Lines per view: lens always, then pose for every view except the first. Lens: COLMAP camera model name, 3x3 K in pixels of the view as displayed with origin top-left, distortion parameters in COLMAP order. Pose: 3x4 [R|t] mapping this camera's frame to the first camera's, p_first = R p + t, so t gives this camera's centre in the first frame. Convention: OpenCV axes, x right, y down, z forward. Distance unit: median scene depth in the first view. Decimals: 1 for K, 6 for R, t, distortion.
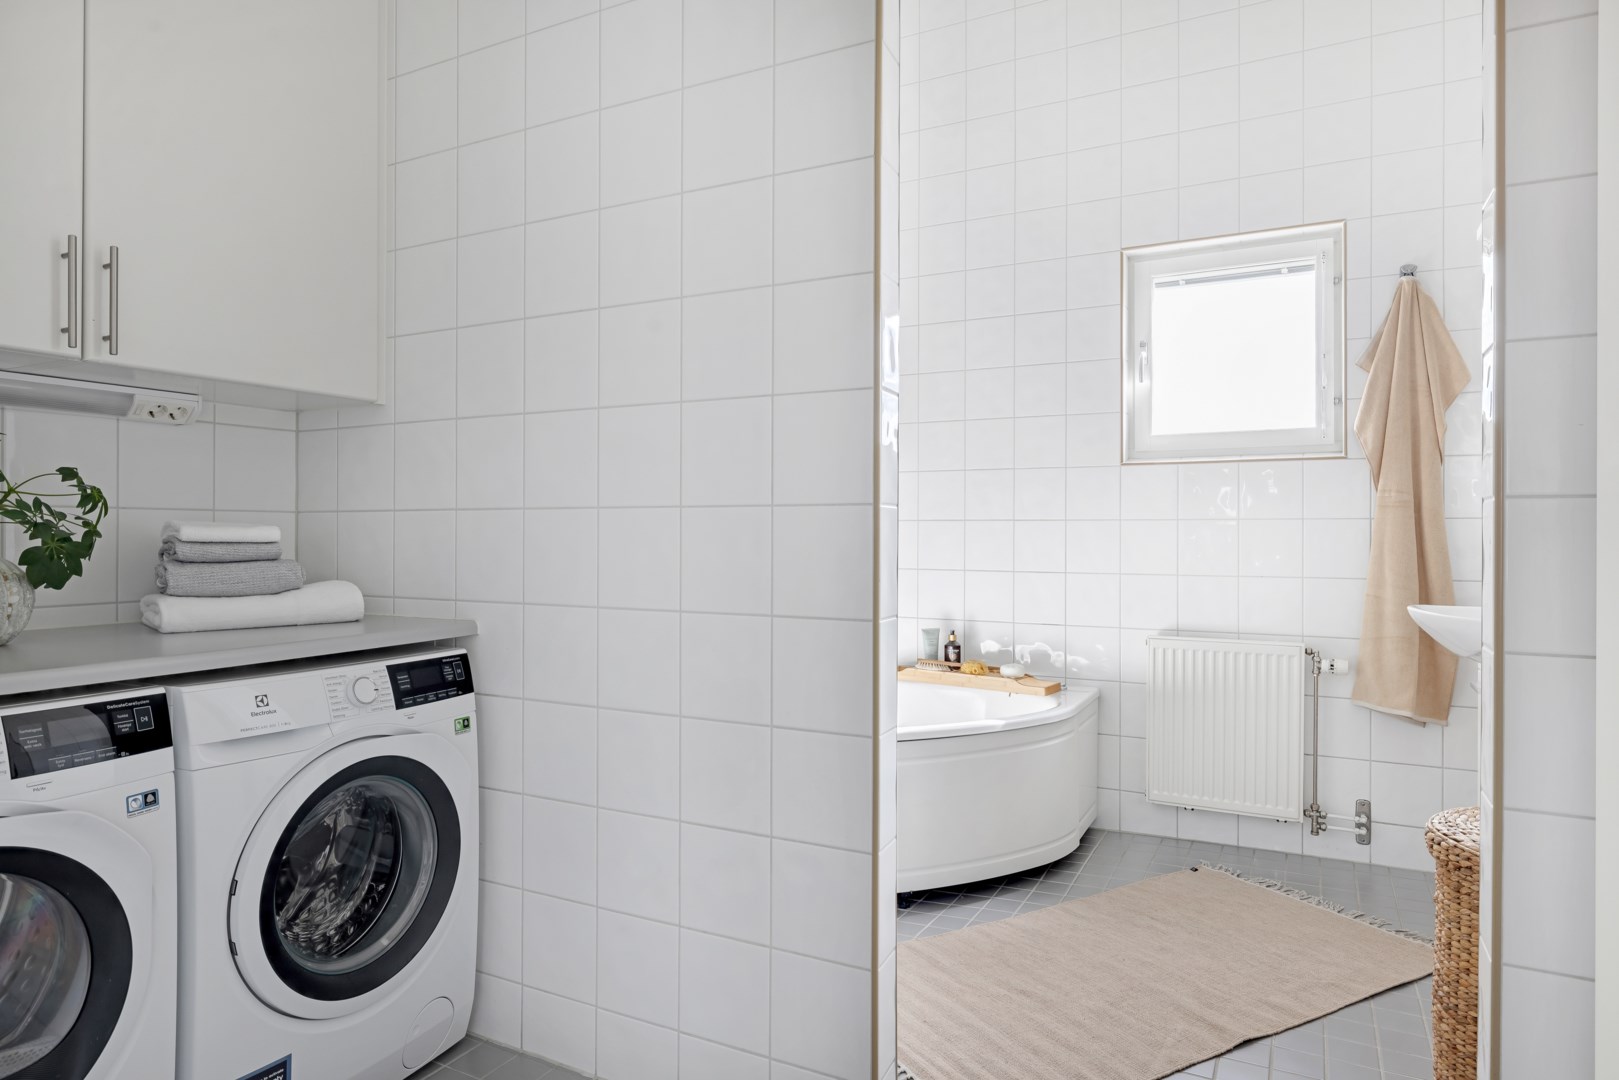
lens RADIAL K [[947.2, 0, 804.3], [0, 947.2, 524.1], [0, 0, 1]] dist [-0.001472, 0.001052]
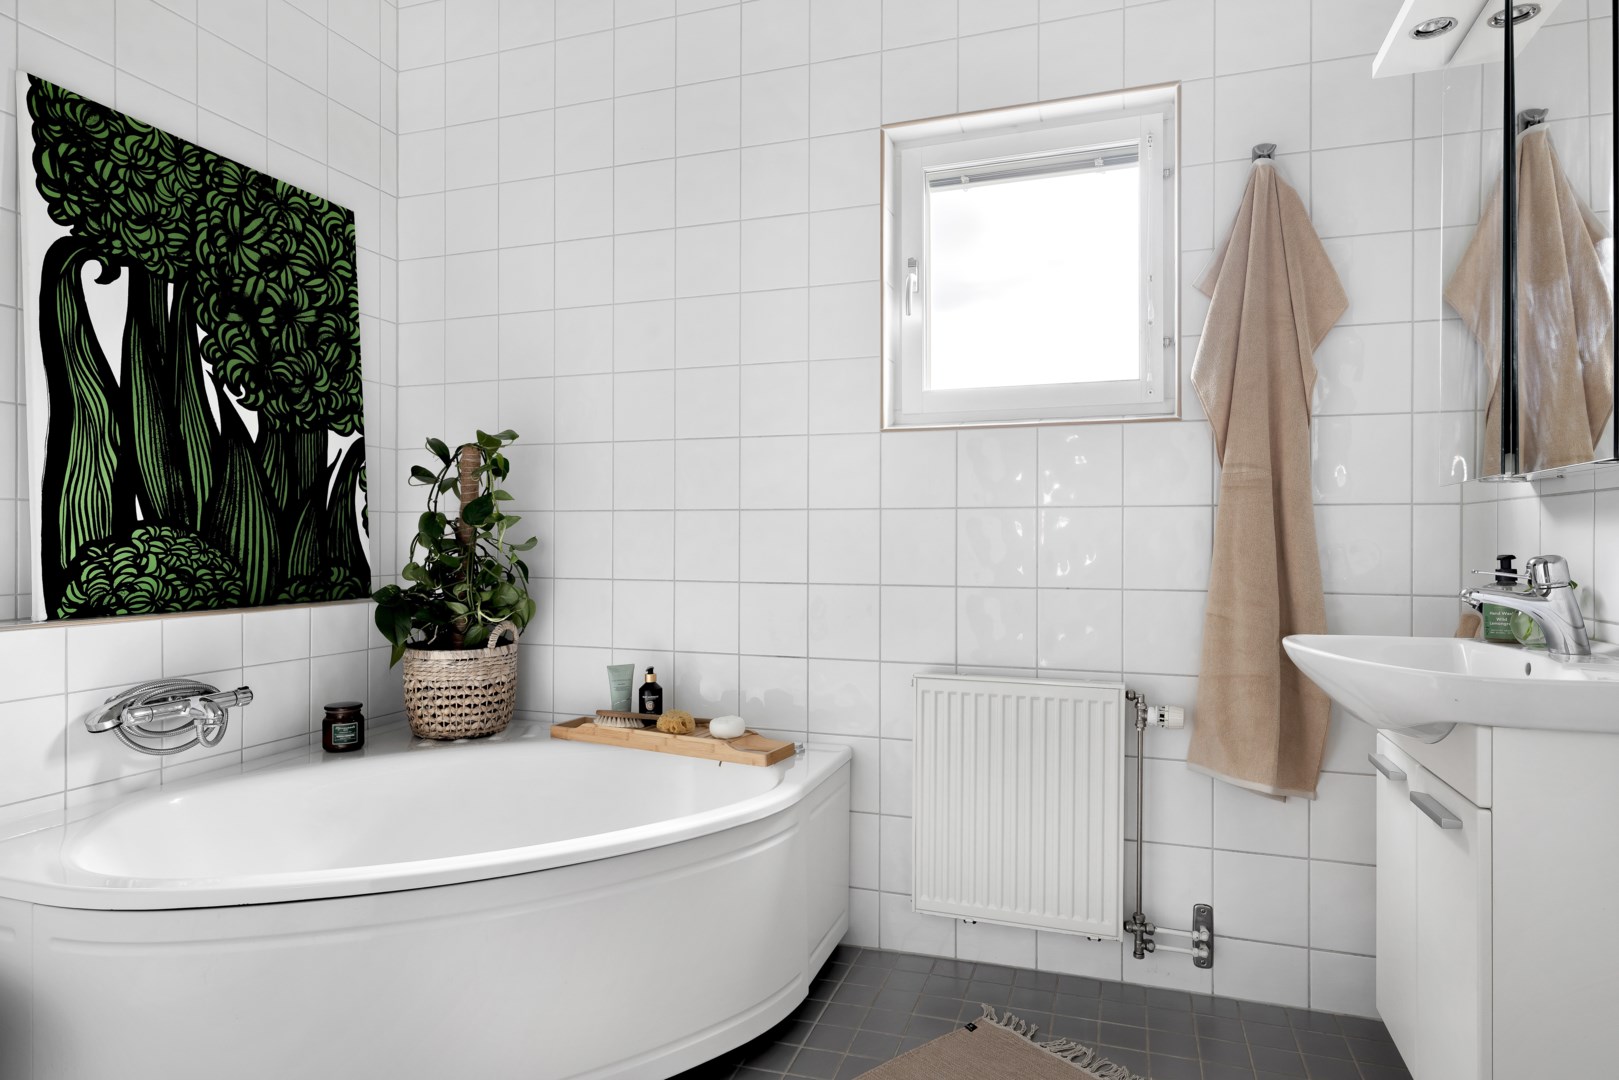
lens RADIAL K [[913.8, 0, 800.4], [0, 913.8, 527.4], [0, 0, 1]] dist [0.001266, 0.001879]
pose [[0.988844, 0.002110, 0.148943, 0.189580], [-0.001579, 0.999992, -0.003688, 0.013155], [-0.148949, 0.003412, 0.988839, 0.365981]]
